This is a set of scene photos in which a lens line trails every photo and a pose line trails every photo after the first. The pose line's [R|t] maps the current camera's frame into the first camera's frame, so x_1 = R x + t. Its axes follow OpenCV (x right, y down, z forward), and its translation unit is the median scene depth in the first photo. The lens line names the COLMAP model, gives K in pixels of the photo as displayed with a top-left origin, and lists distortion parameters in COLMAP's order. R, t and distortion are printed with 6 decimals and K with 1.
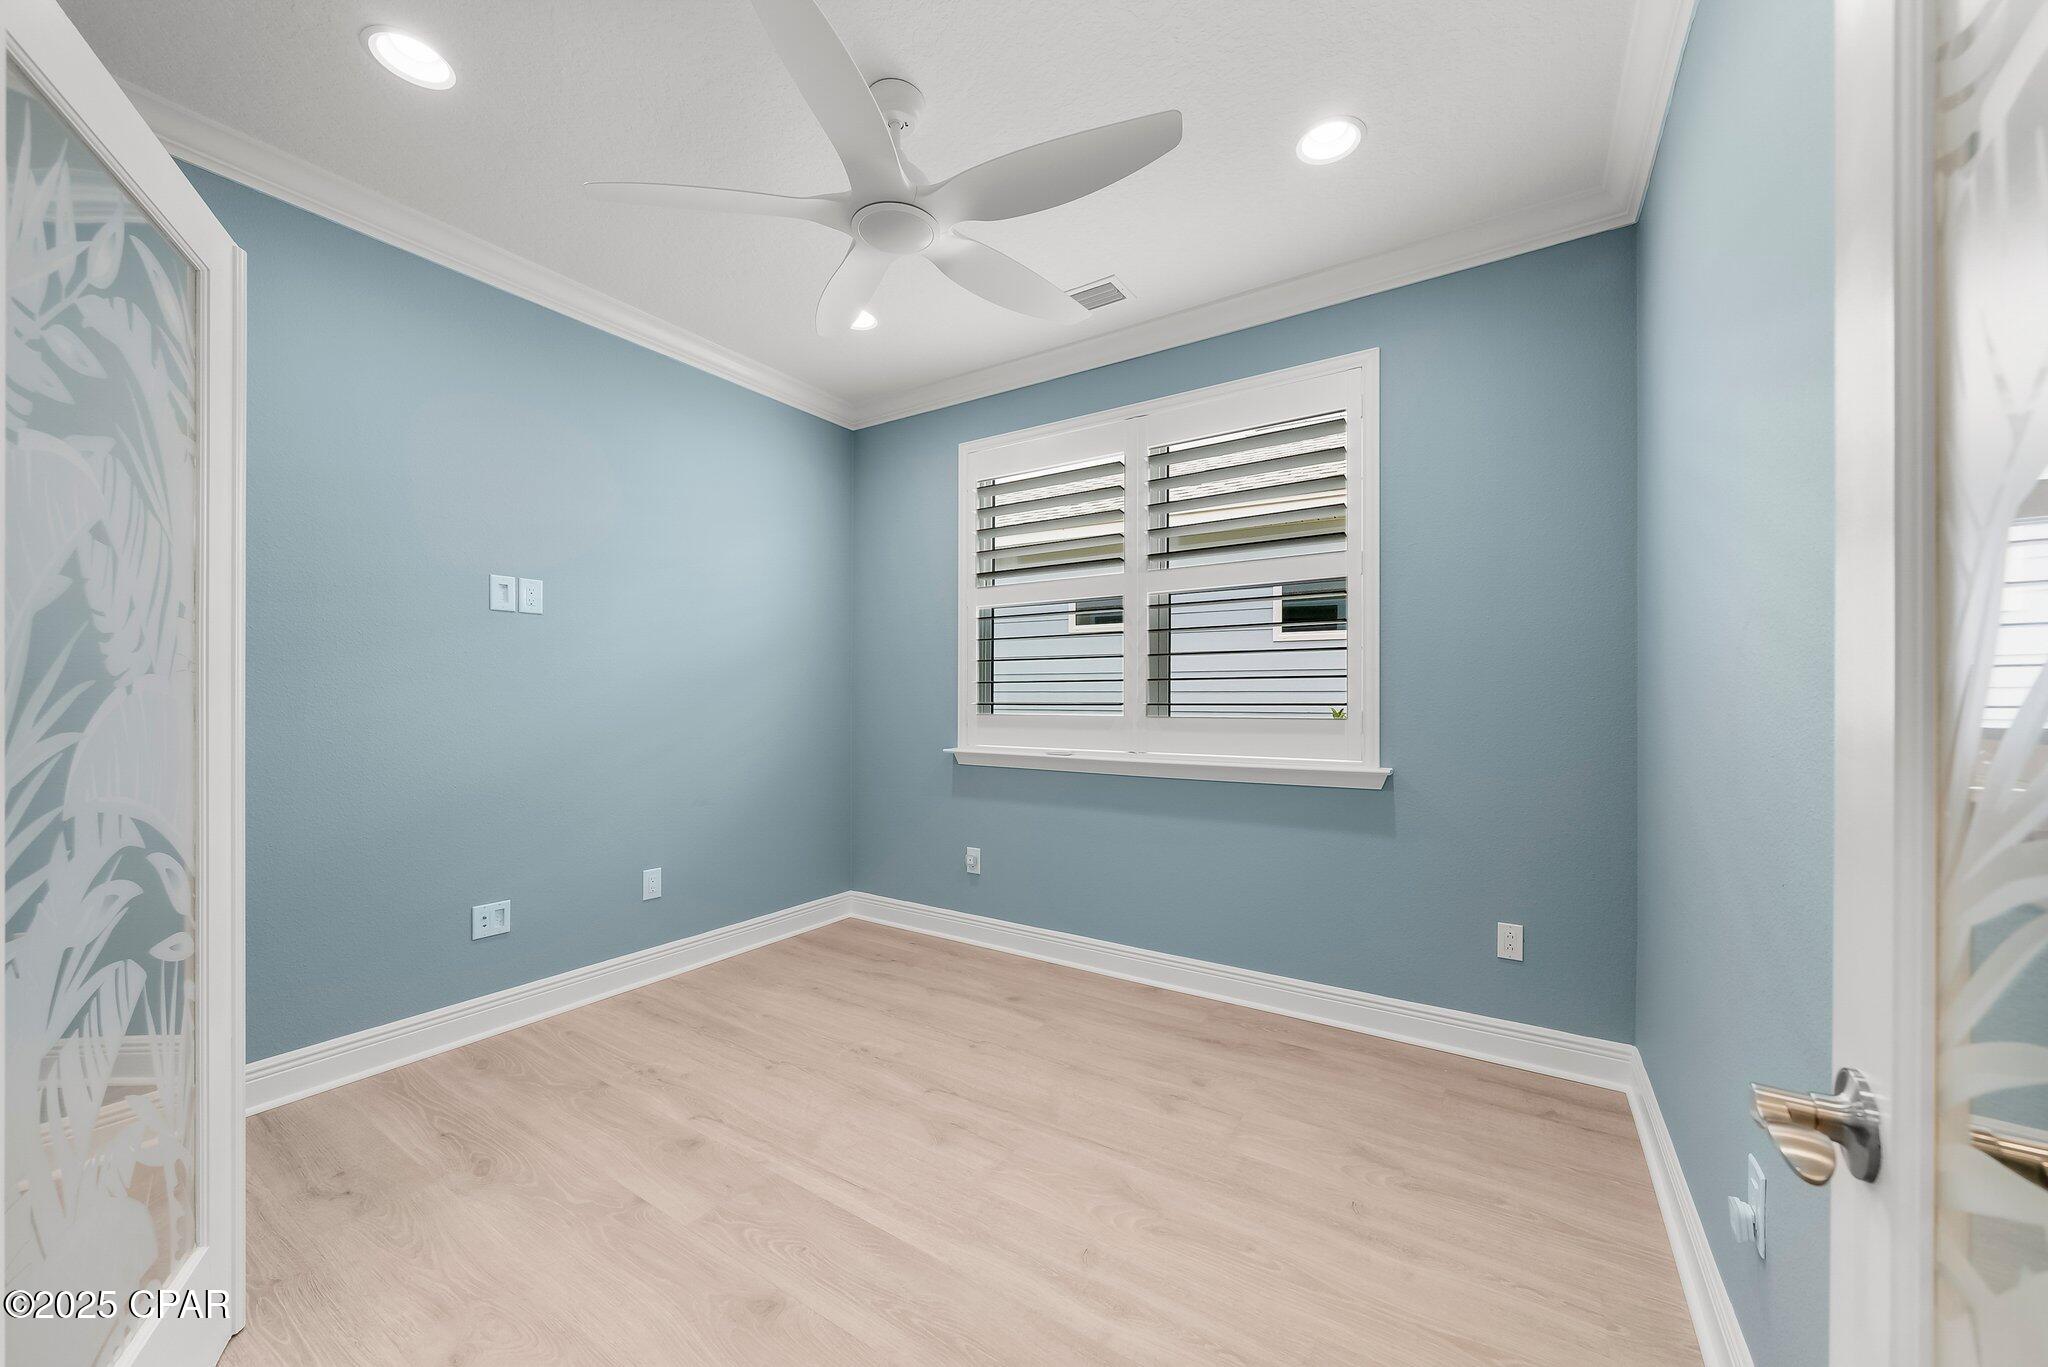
lens RADIAL K [[765.9, 0, 1024.7], [0, 765.9, 695.7], [0, 0, 1]] dist [0.004001, 0.000129]
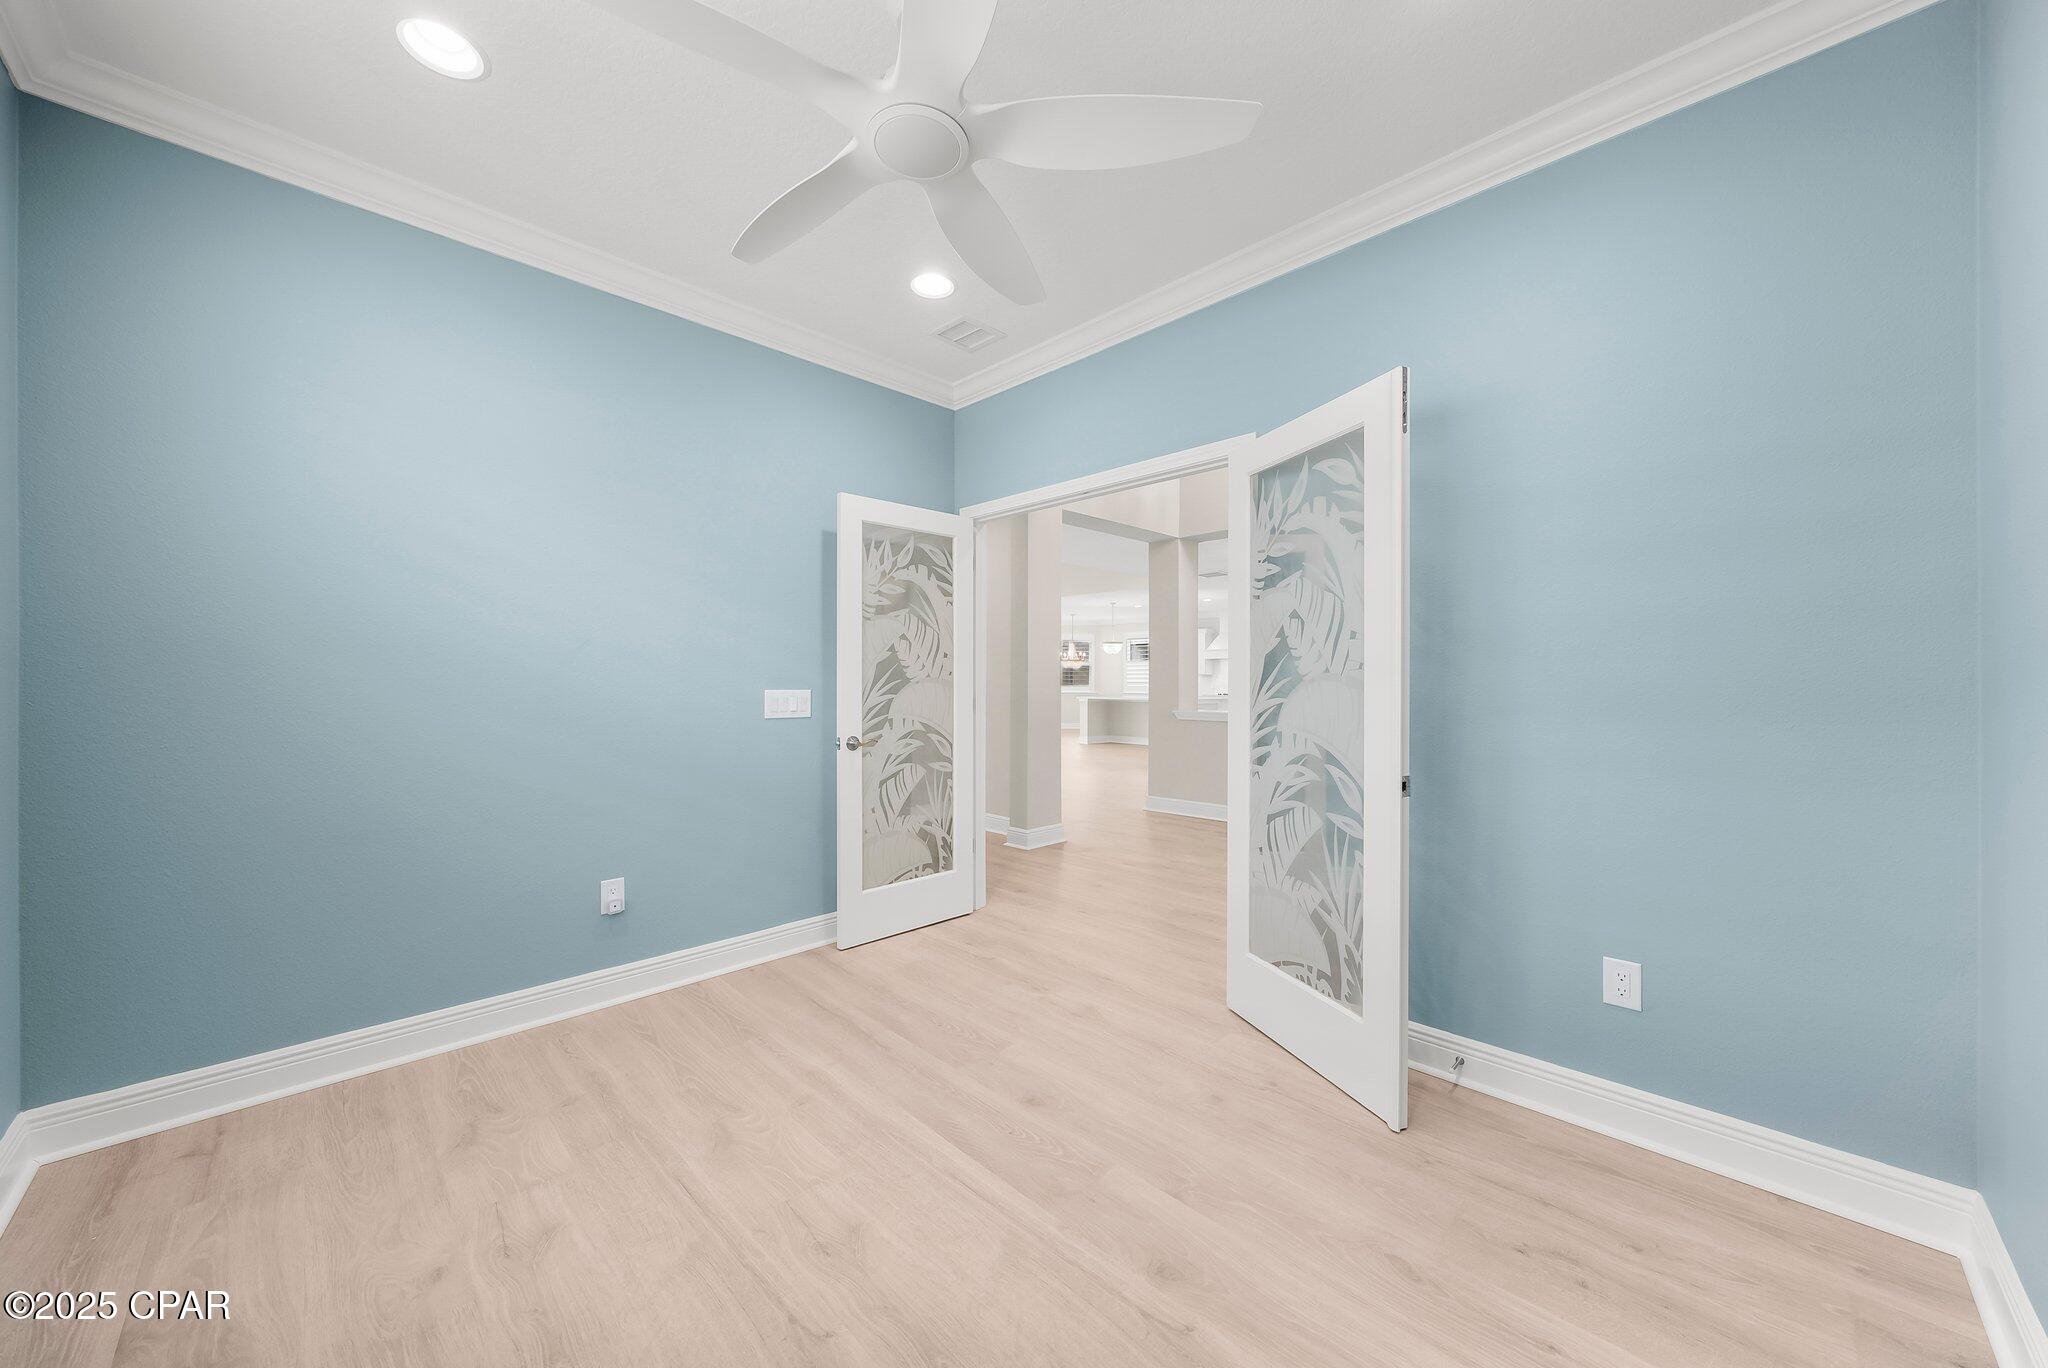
lens RADIAL K [[704.5, 0, 1028.4], [0, 704.5, 685.8], [0, 0, 1]] dist [-0.000889, -0.000100]
pose [[-0.978469, -0.004619, 0.206342, -0.527572], [-0.004520, 0.999989, 0.000950, 0.004337], [-0.206344, -0.000004, -0.978480, 2.029930]]
